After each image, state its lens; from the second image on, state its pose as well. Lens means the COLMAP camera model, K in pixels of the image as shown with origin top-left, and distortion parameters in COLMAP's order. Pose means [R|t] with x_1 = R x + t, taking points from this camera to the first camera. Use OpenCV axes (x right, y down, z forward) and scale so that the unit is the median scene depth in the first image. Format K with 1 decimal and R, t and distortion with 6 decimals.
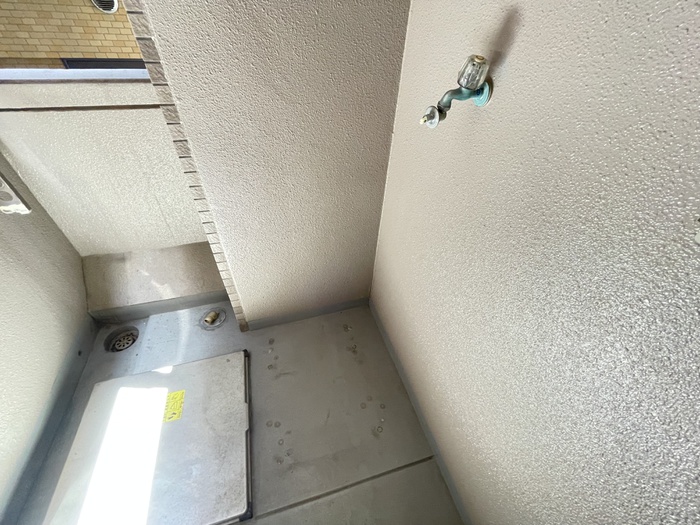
lens RADIAL K [[285.3, 0, 351.5], [0, 285.3, 261.8], [0, 0, 1]] dist [-0.004040, 0.000030]
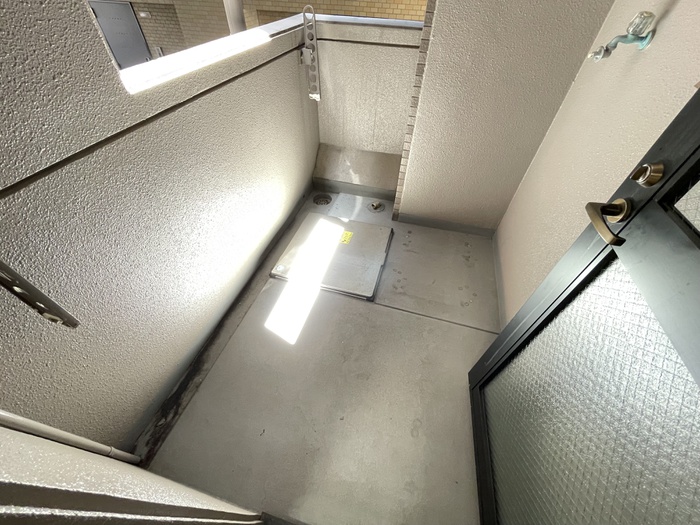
lens RADIAL K [[285.3, 0, 351.5], [0, 285.3, 261.8], [0, 0, 1]] dist [-0.004040, 0.000030]
pose [[0.845872, 0.370360, -0.383841, 0.070940], [-0.344810, 0.928731, 0.136254, 0.351027], [0.406948, 0.017099, 0.913291, -0.411990]]
